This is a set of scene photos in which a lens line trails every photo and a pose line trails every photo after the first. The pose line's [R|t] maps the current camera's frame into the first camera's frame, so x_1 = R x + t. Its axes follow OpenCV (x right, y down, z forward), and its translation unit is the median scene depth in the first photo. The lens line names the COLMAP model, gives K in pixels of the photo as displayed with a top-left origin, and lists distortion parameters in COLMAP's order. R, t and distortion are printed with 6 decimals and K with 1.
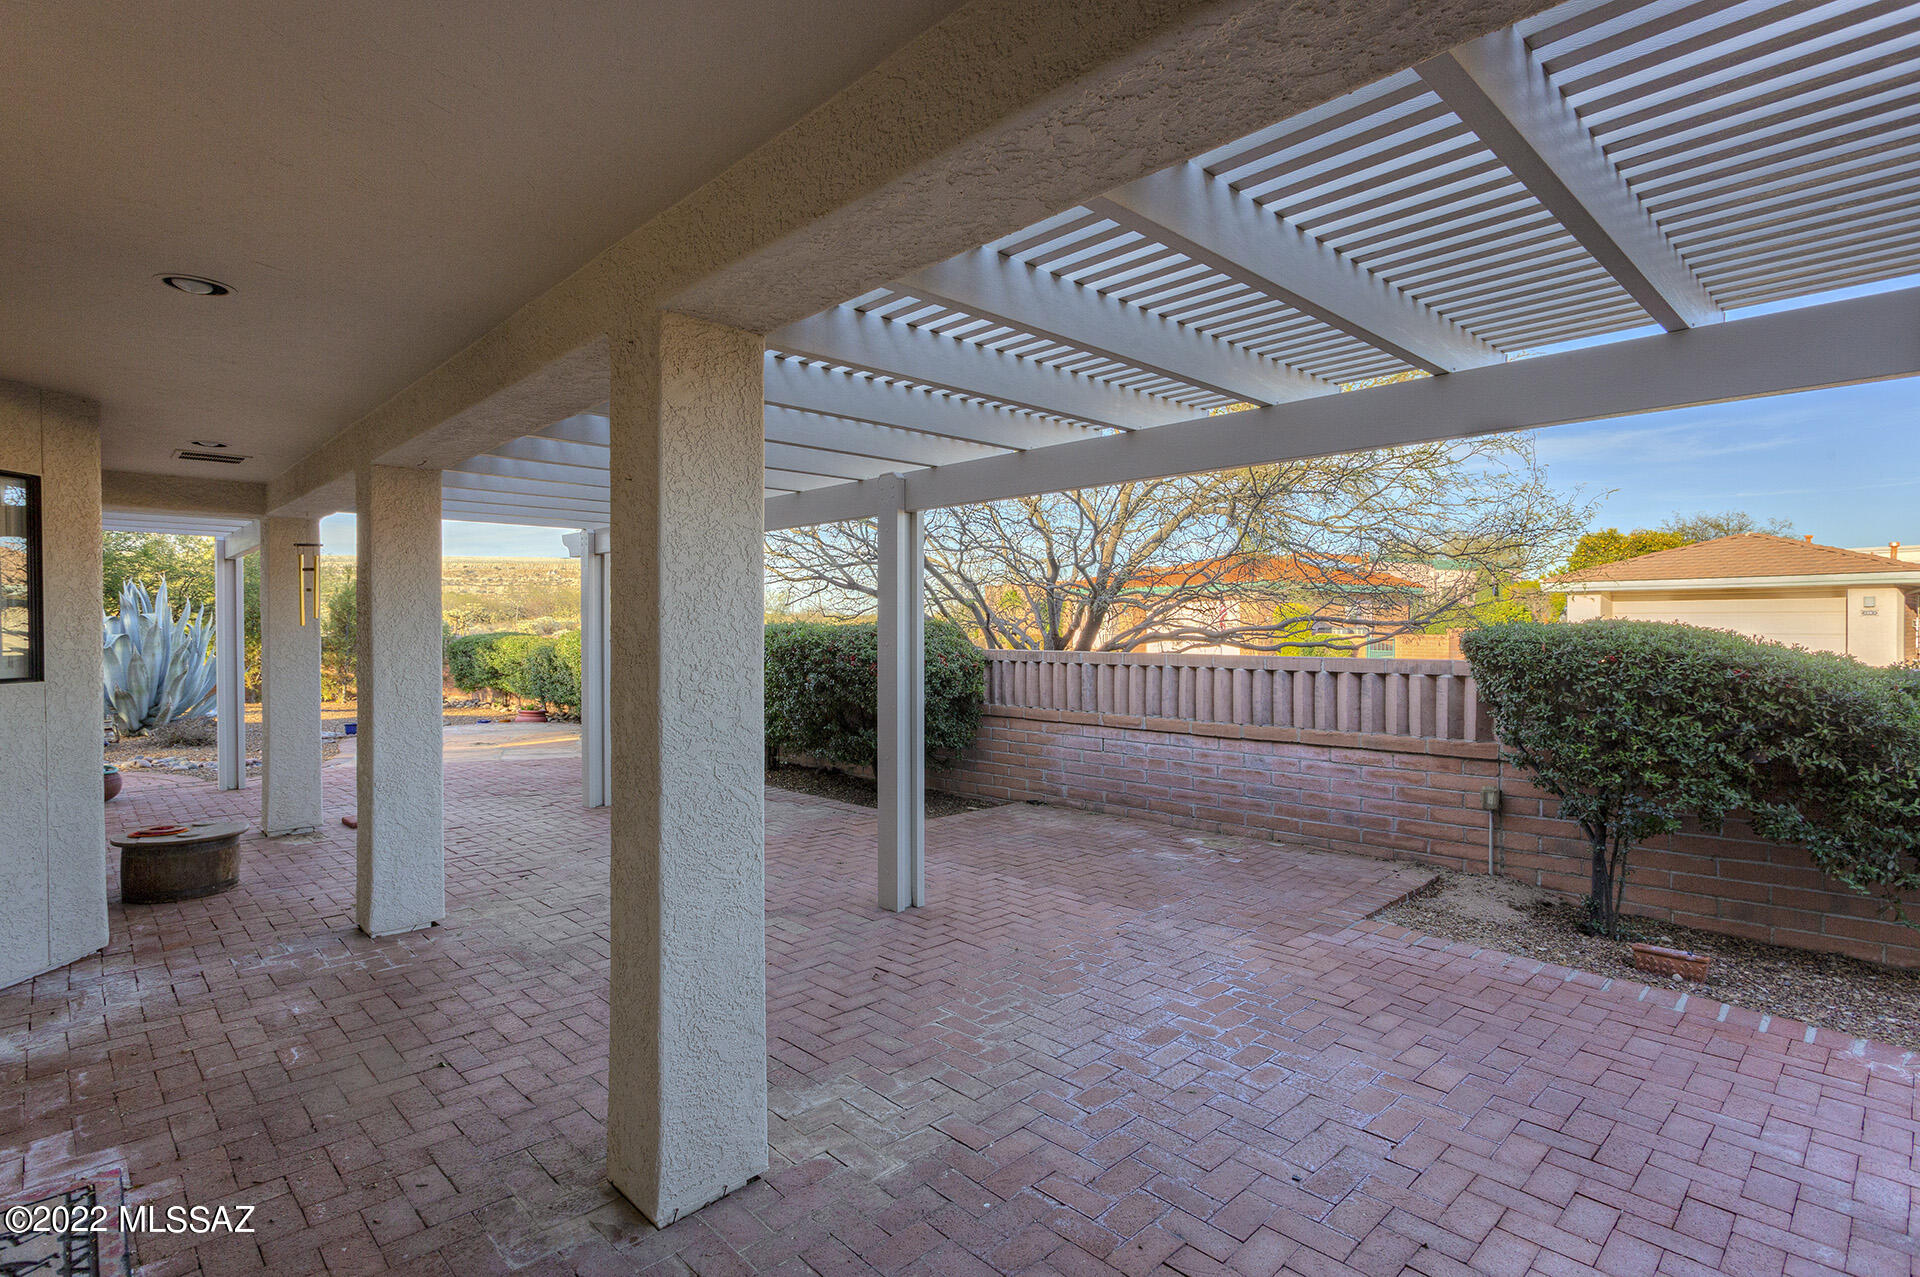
lens RADIAL K [[917.7, 0, 954.0], [0, 917.7, 634.1], [0, 0, 1]] dist [0.006959, -0.001682]
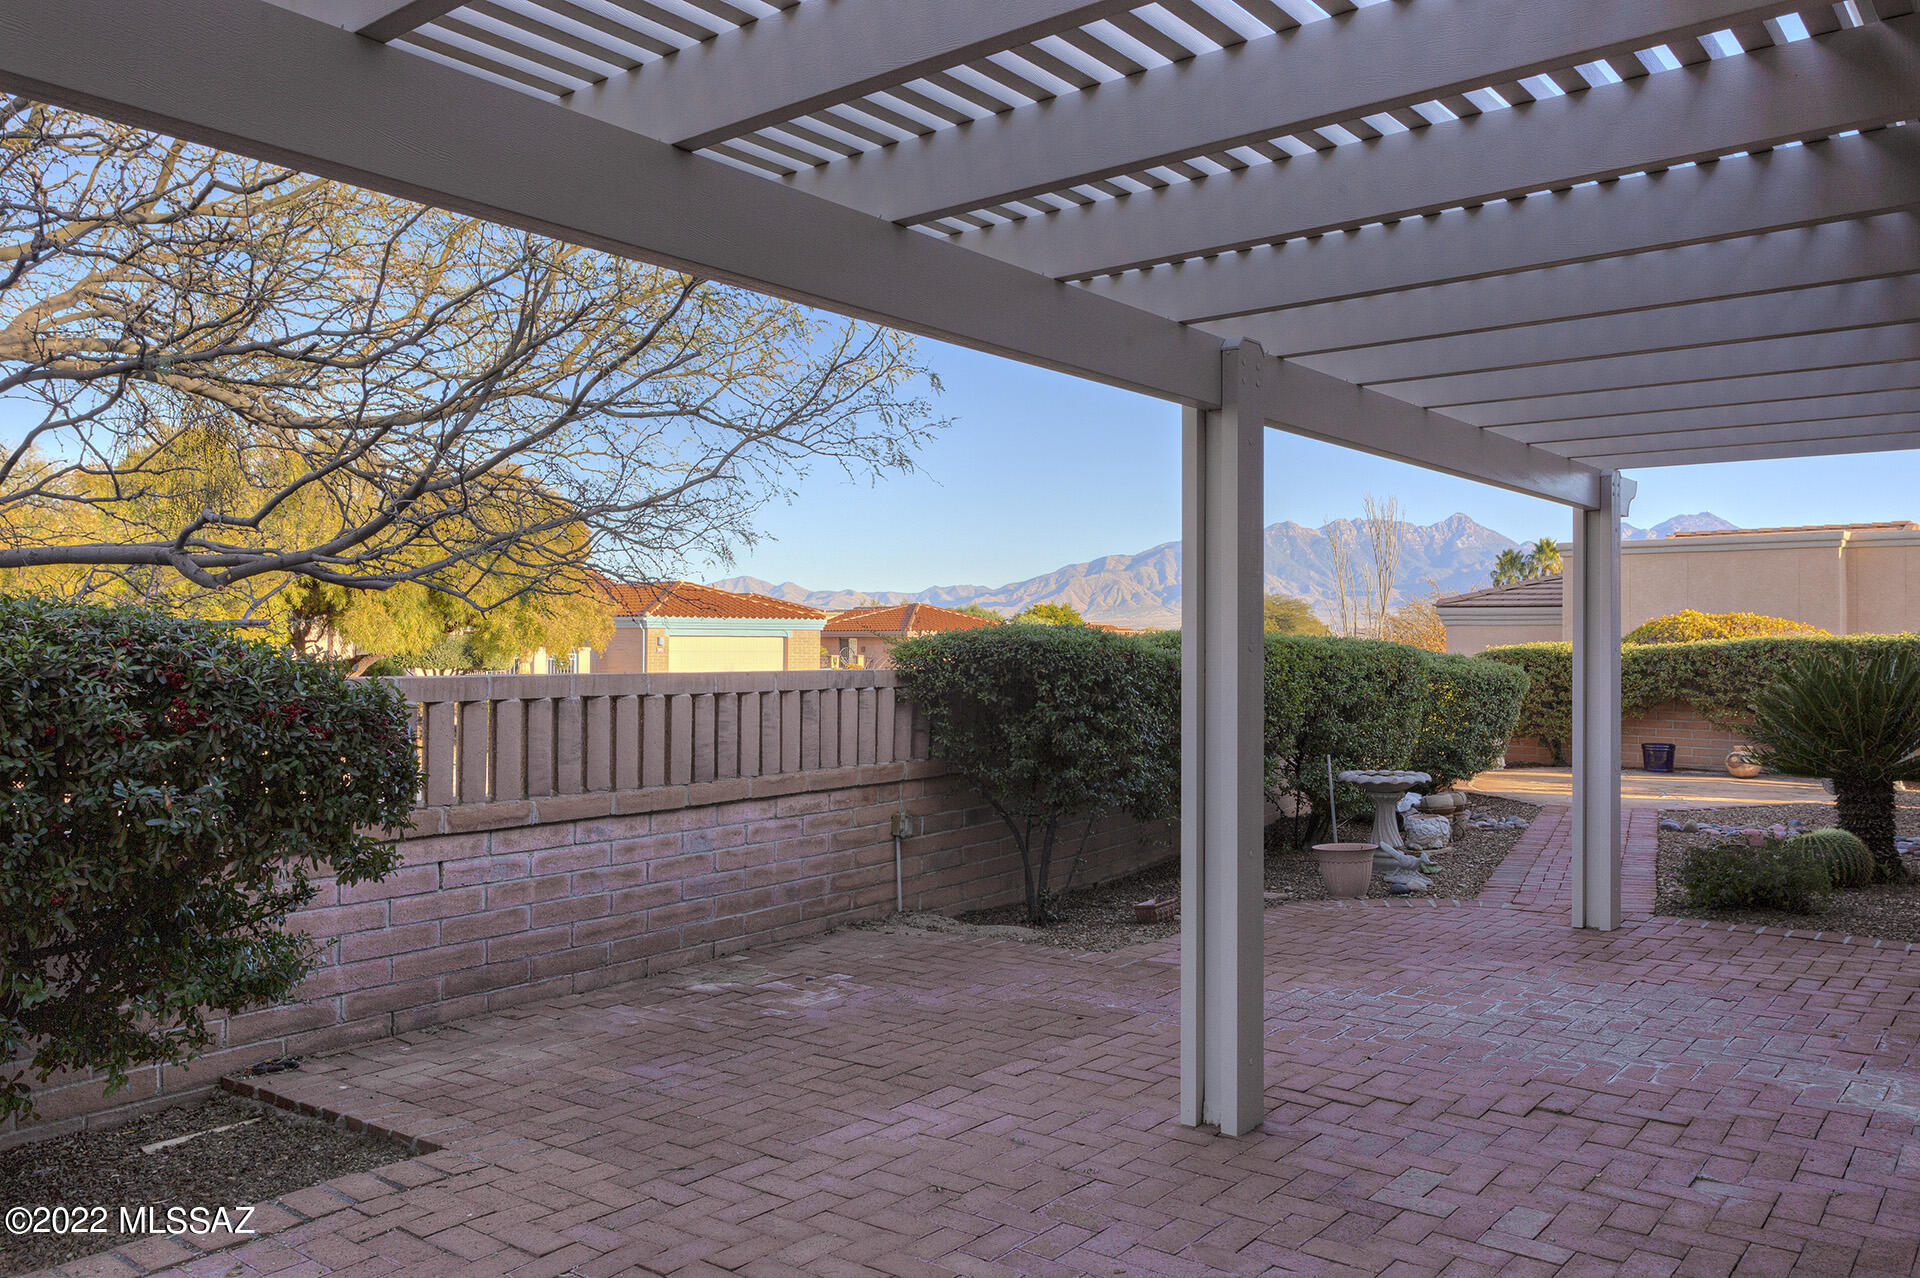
lens RADIAL K [[1434.0, 0, 967.5], [0, 1434.0, 638.3], [0, 0, 1]] dist [0.014646, 0.011656]
pose [[-0.118687, 0.005632, 0.992916, -0.665226], [0.003636, 0.999980, -0.005238, 0.006082], [-0.992925, 0.002988, -0.118705, 0.926479]]
